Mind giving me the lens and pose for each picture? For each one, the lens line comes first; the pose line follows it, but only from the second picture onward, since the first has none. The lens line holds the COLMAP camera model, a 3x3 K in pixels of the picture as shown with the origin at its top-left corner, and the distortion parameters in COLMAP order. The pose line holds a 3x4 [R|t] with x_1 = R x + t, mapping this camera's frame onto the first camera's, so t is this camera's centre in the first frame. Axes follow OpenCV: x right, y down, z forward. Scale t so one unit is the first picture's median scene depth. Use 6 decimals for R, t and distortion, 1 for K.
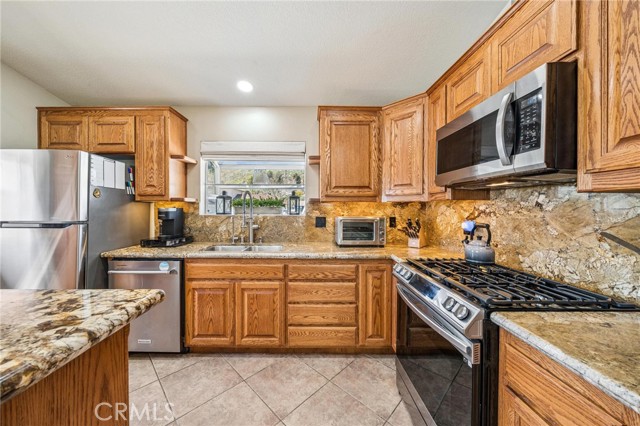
lens RADIAL K [[224.9, 0, 310.8], [0, 224.9, 210.0], [0, 0, 1]] dist [-0.000328, 0.000017]
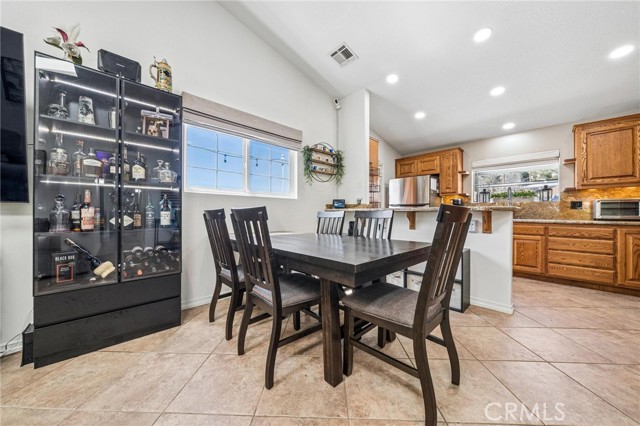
lens RADIAL K [[219.9, 0, 320.0], [0, 219.9, 213.0], [0, 0, 1]] dist [-0.000746, 0.000015]
pose [[0.693366, -0.002238, -0.720582, -0.085826], [-0.004292, 0.999965, -0.007236, 0.136041], [0.720573, 0.008109, 0.693332, -1.216380]]
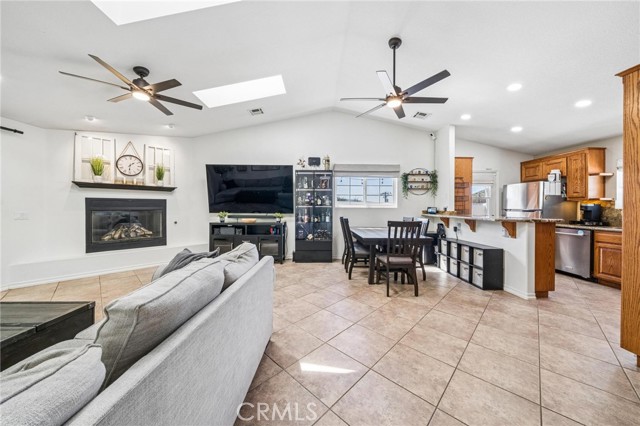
lens RADIAL K [[223.2, 0, 320.4], [0, 223.2, 207.8], [0, 0, 1]] dist [-0.002684, -0.000176]
pose [[0.027639, -0.000107, -0.999618, 1.086954], [-0.009937, 0.999951, -0.000382, 0.042404], [0.999569, 0.009944, 0.027636, -1.184659]]
